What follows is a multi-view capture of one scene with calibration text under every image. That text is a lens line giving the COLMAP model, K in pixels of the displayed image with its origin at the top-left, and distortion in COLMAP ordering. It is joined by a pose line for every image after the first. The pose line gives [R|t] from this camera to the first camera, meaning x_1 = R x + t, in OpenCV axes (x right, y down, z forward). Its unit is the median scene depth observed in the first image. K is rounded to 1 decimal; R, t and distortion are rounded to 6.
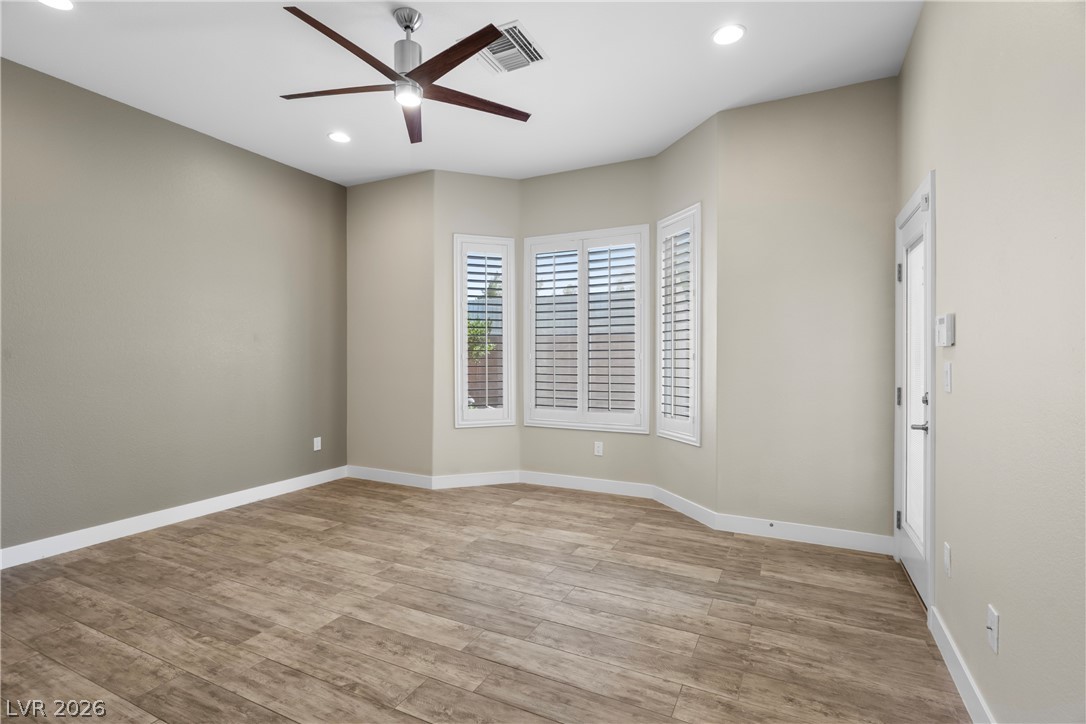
lens RADIAL K [[513.1, 0, 542.2], [0, 513.1, 362.4], [0, 0, 1]] dist [0.002497, 0.000252]
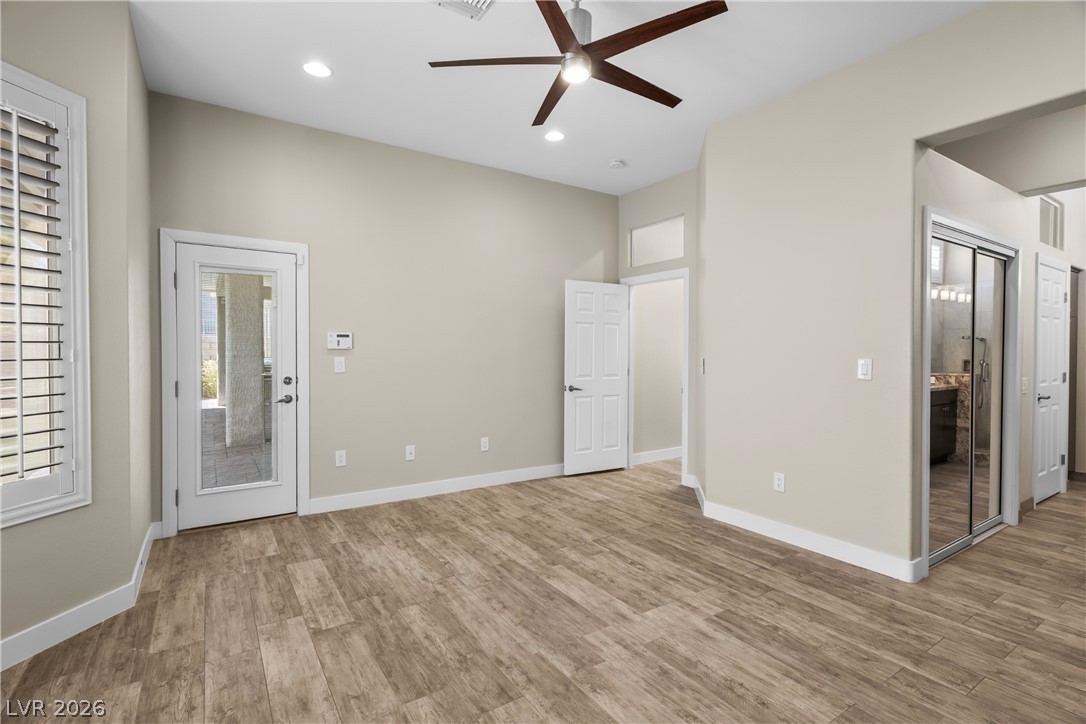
lens RADIAL K [[513.1, 0, 545.2], [0, 513.1, 357.6], [0, 0, 1]] dist [0.002497, 0.000252]
pose [[-0.866862, -0.008111, 0.498482, -0.600083], [0.002905, 0.999769, 0.021318, -0.026792], [-0.498539, 0.019928, -0.866638, 1.626733]]
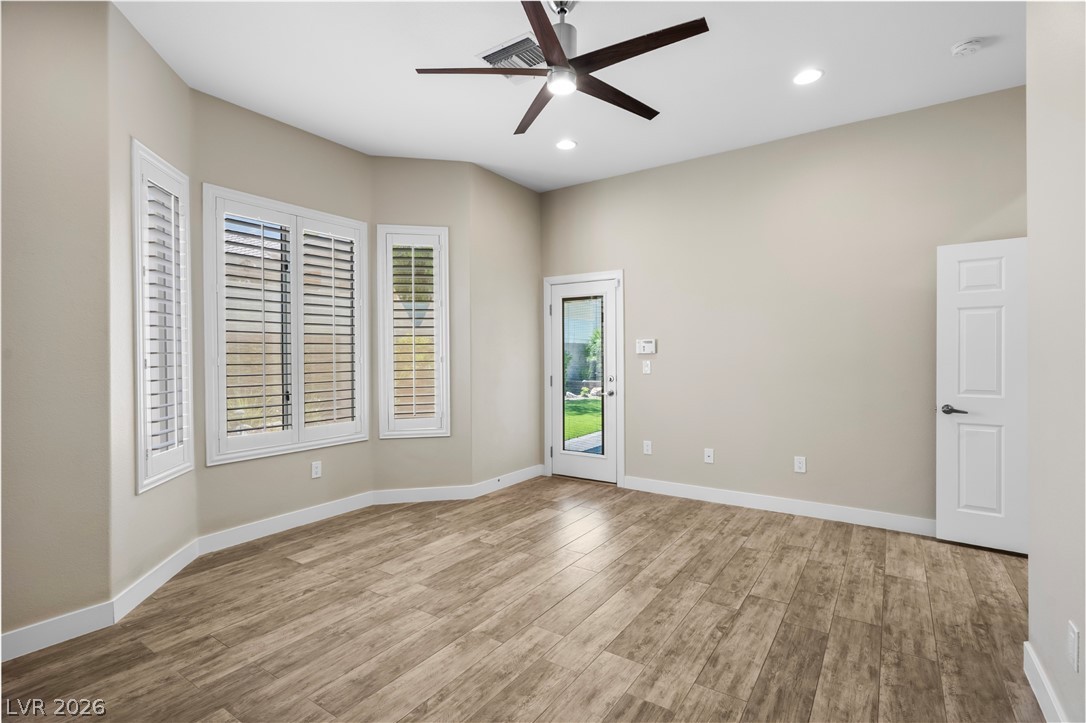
lens RADIAL K [[513.1, 0, 545.5], [0, 513.1, 358.6], [0, 0, 1]] dist [0.002497, 0.000252]
pose [[0.132358, -0.006902, 0.991178, -1.068756], [0.016762, 0.999848, 0.004724, -0.019248], [-0.991060, 0.015989, 0.132454, 0.809608]]
